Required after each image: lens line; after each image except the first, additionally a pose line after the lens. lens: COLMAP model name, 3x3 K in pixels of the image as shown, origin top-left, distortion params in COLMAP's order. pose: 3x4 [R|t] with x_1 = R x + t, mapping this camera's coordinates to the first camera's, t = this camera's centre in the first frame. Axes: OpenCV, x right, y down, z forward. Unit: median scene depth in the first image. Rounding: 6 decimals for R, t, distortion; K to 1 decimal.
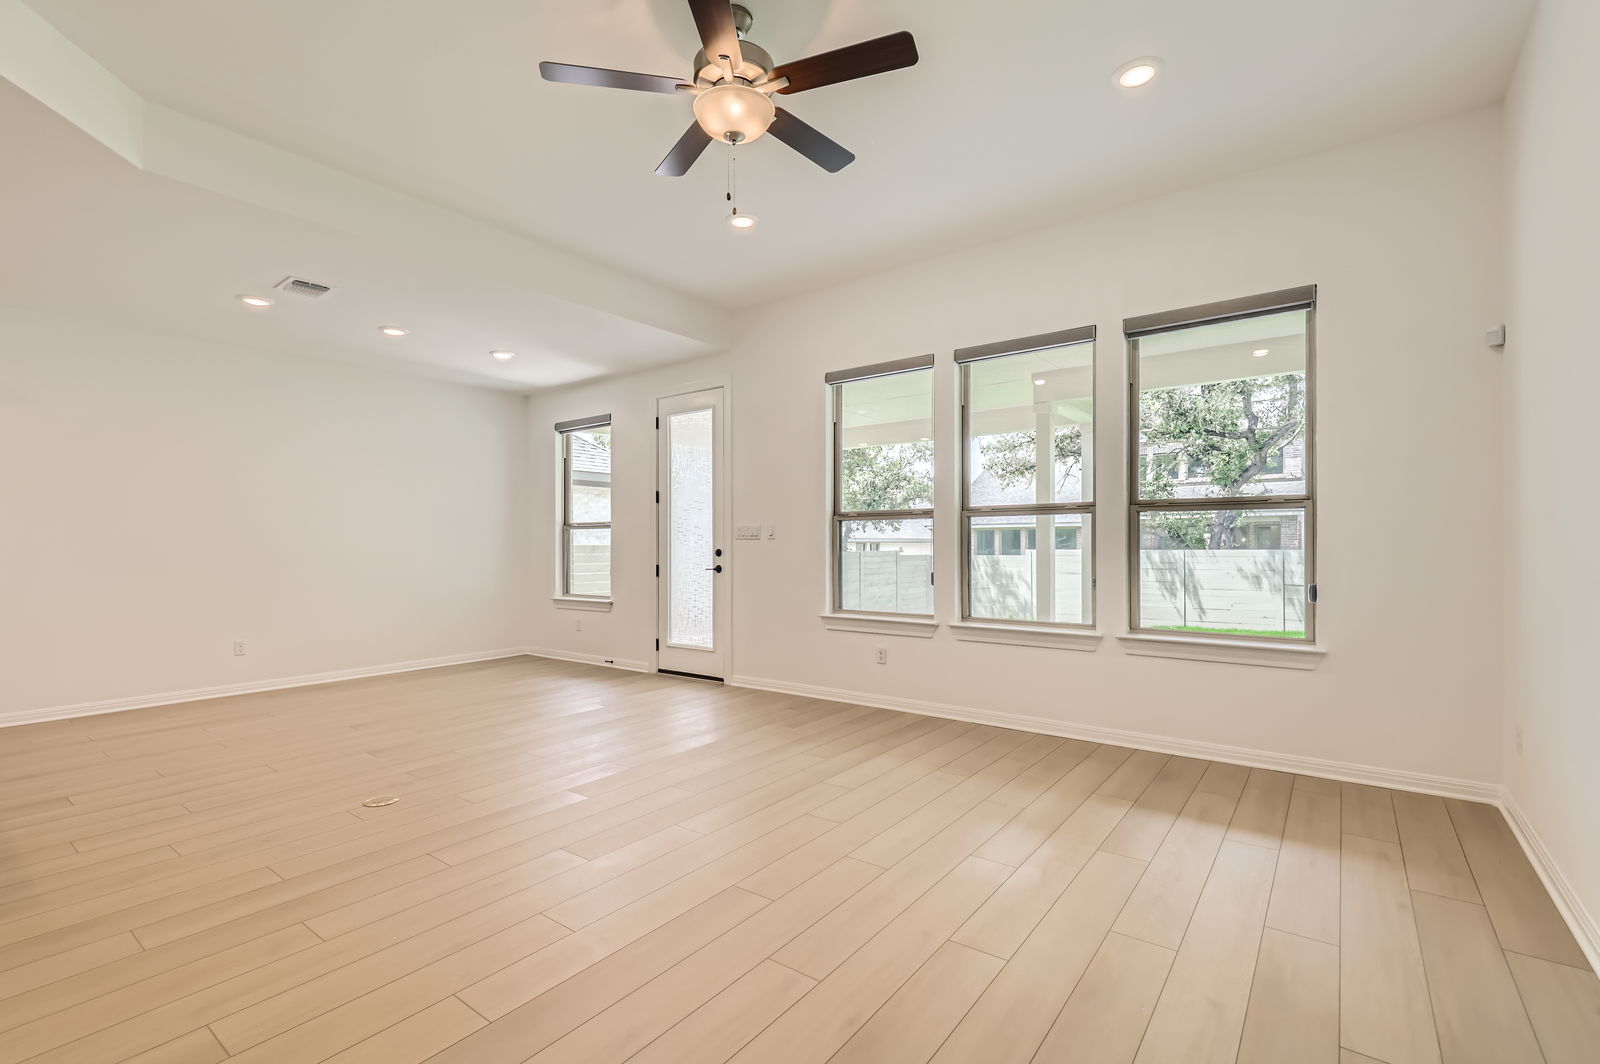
lens RADIAL K [[722.9, 0, 801.2], [0, 722.9, 540.9], [0, 0, 1]] dist [0.003771, -0.001346]
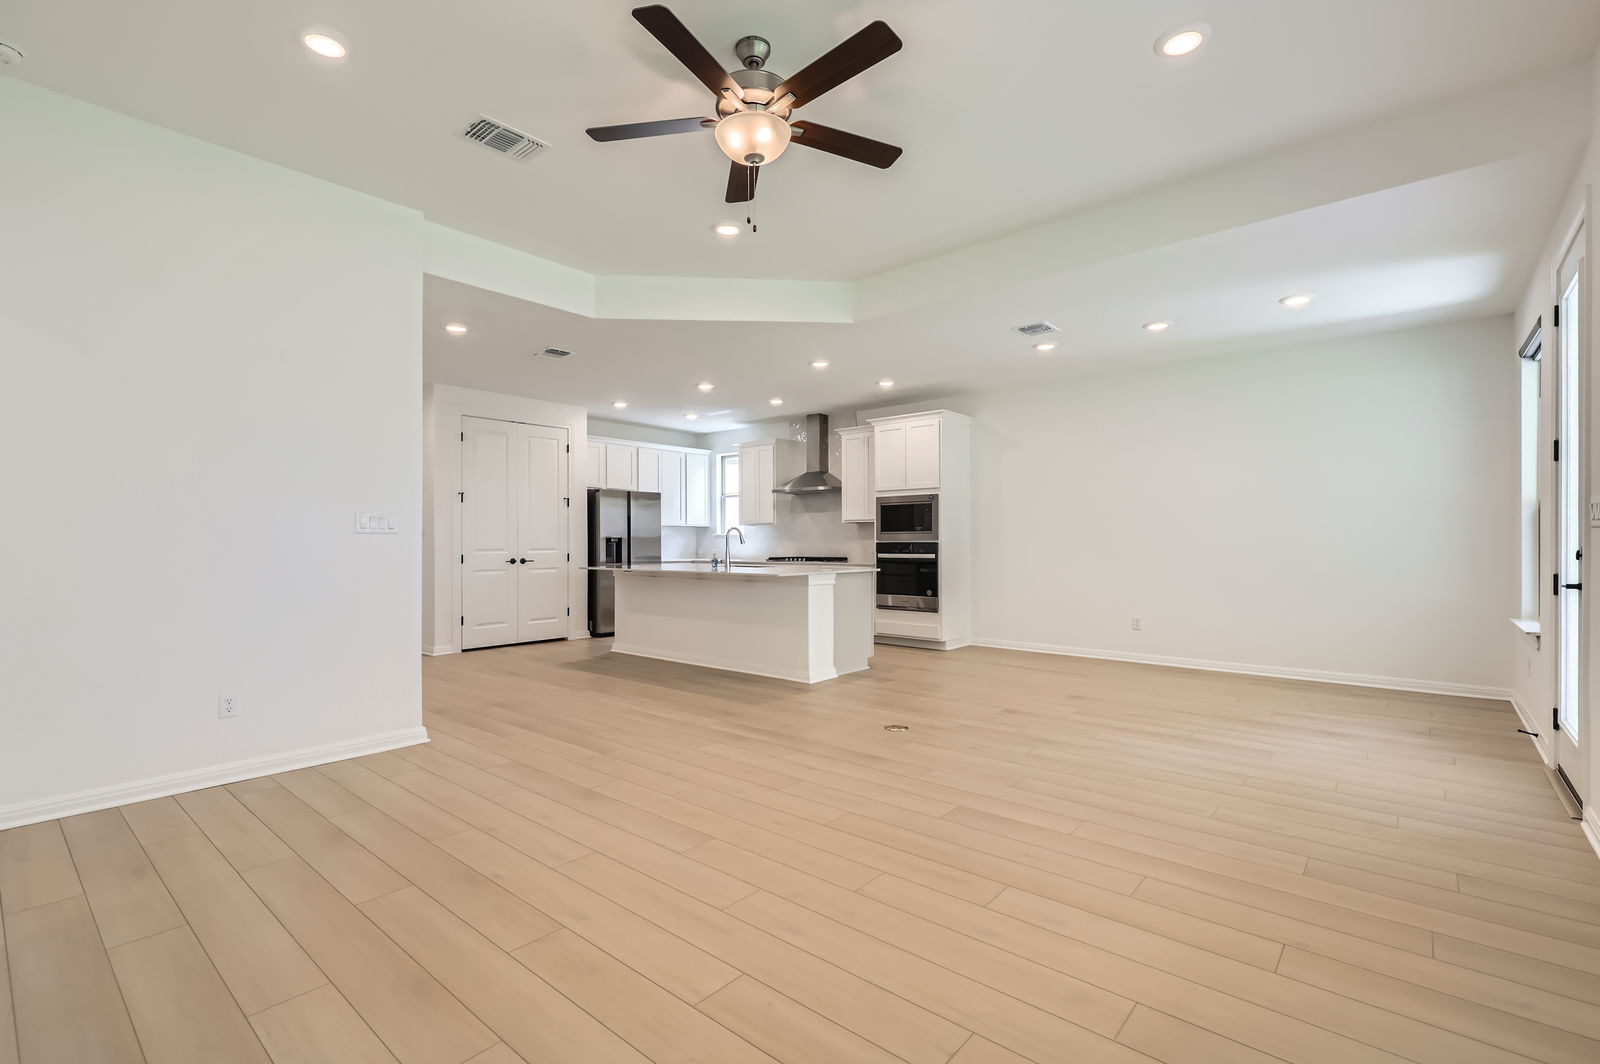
lens RADIAL K [[722.9, 0, 791.4], [0, 722.9, 537.8], [0, 0, 1]] dist [0.003771, -0.001346]
pose [[-0.074602, 0.003390, -0.997208, 0.647370], [0.008994, 0.999956, 0.002727, -0.001595], [0.997173, -0.008766, -0.074629, 0.754796]]
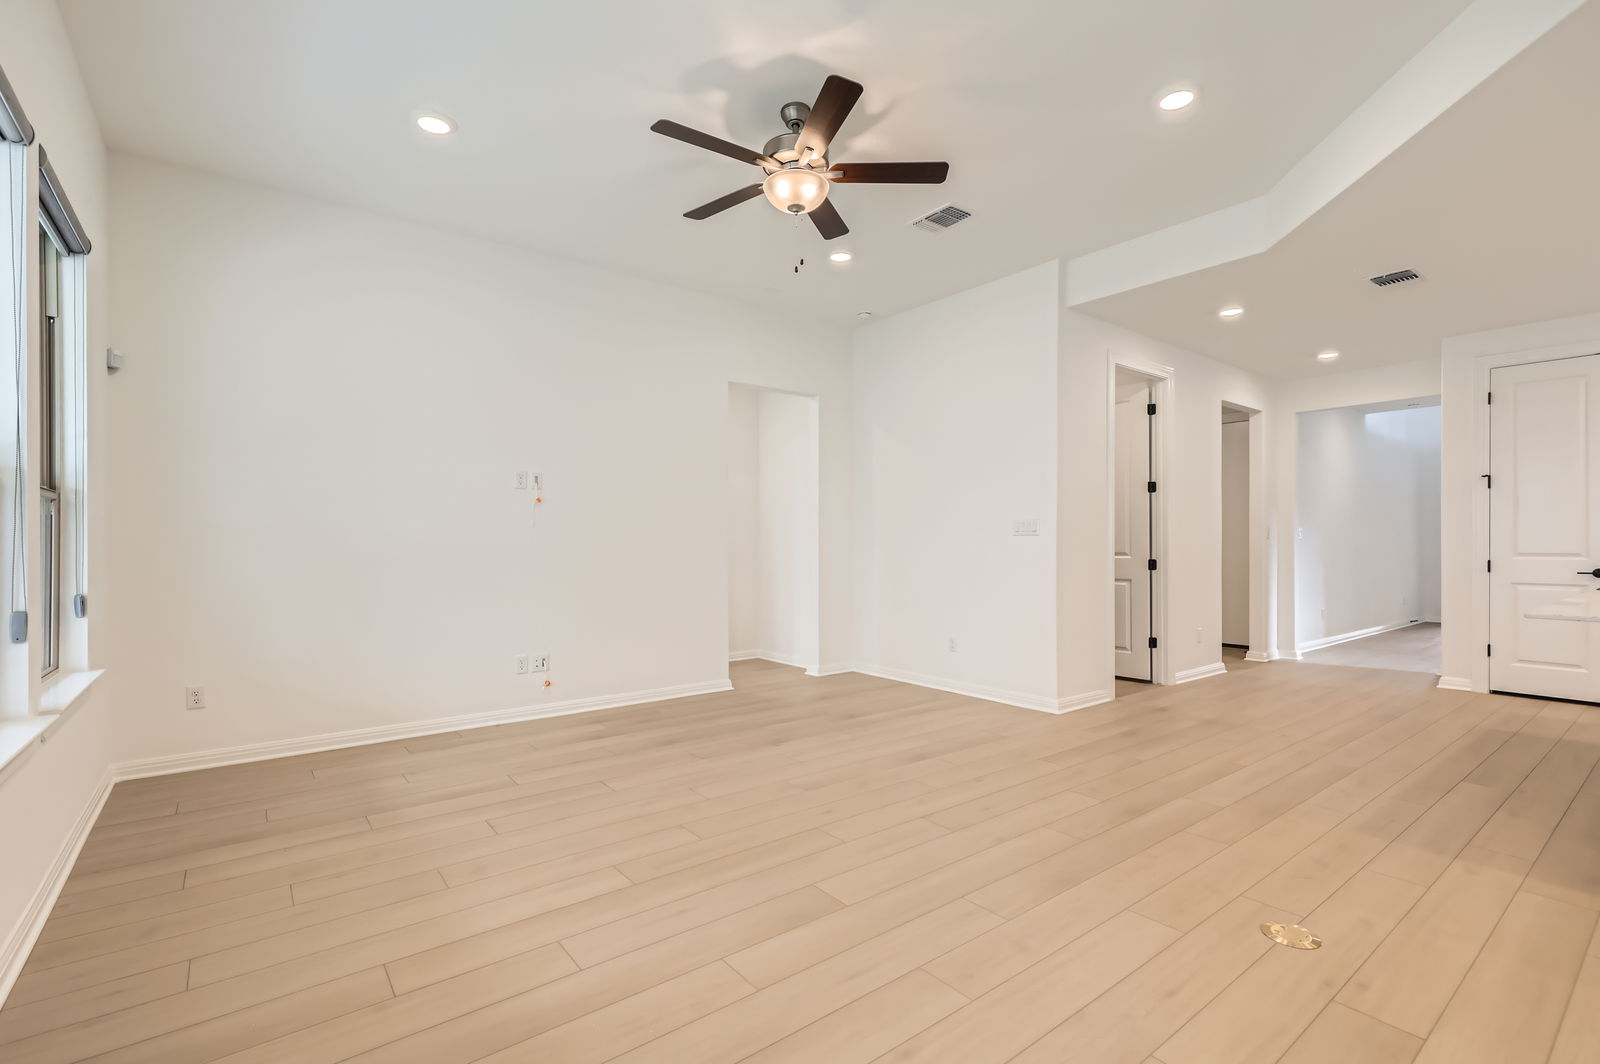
lens RADIAL K [[722.9, 0, 792.0], [0, 722.9, 536.1], [0, 0, 1]] dist [0.003771, -0.001346]
pose [[-0.961533, 0.006933, 0.274600, -0.274132], [0.003028, 0.999888, -0.014642, 0.010096], [-0.274671, -0.013247, -0.961447, 1.448544]]
